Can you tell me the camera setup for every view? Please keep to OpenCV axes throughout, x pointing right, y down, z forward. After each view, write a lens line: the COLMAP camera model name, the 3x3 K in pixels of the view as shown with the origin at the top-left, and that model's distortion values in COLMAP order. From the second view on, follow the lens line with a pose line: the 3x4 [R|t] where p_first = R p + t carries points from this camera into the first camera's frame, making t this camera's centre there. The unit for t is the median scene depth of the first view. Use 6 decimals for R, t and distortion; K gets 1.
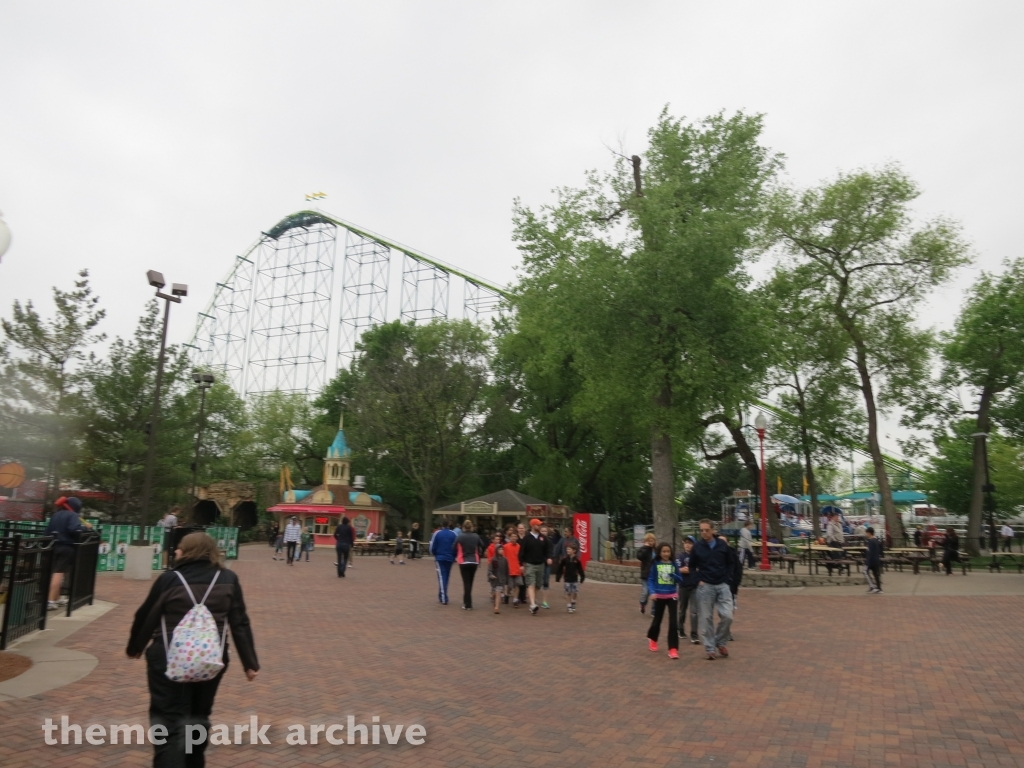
lens RADIAL K [[739.8, 0, 512.0], [0, 739.8, 384.0], [0, 0, 1]] dist [-0.008929, -0.004611]
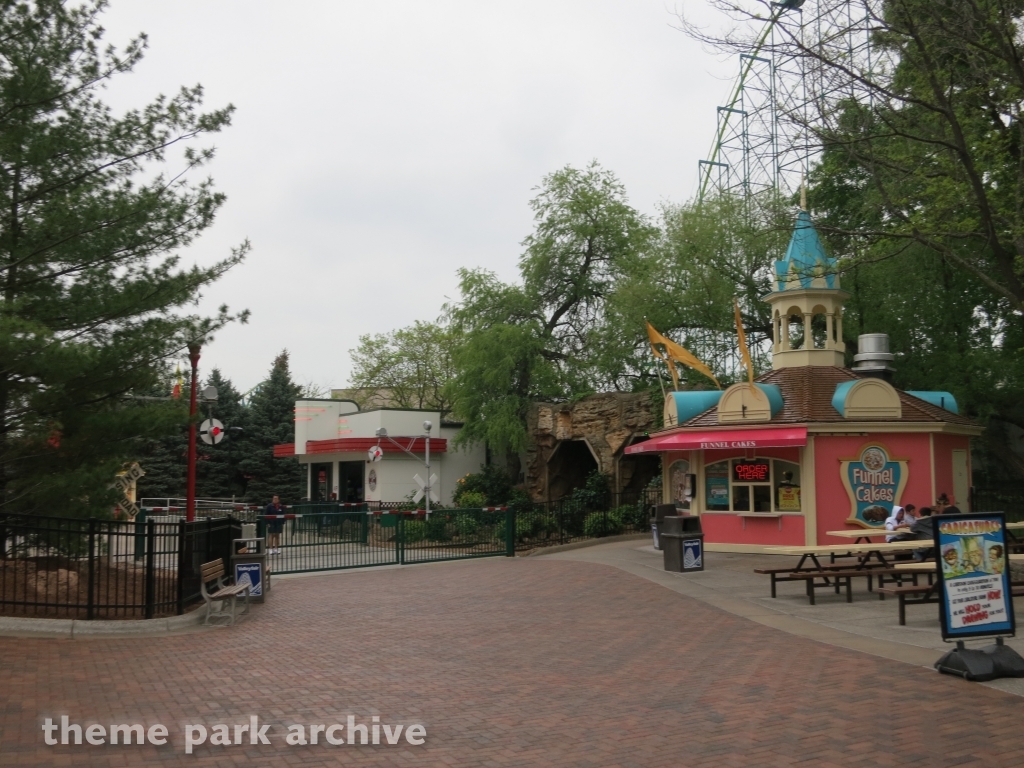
lens RADIAL K [[1046.4, 0, 512.0], [0, 1046.4, 384.0], [0, 0, 1]] dist [-0.004938, -0.003874]
pose [[0.783849, -0.093209, -0.613916, -0.046106], [0.148793, 0.988060, 0.039965, 0.102983], [0.602861, -0.122673, 0.788359, 0.528840]]
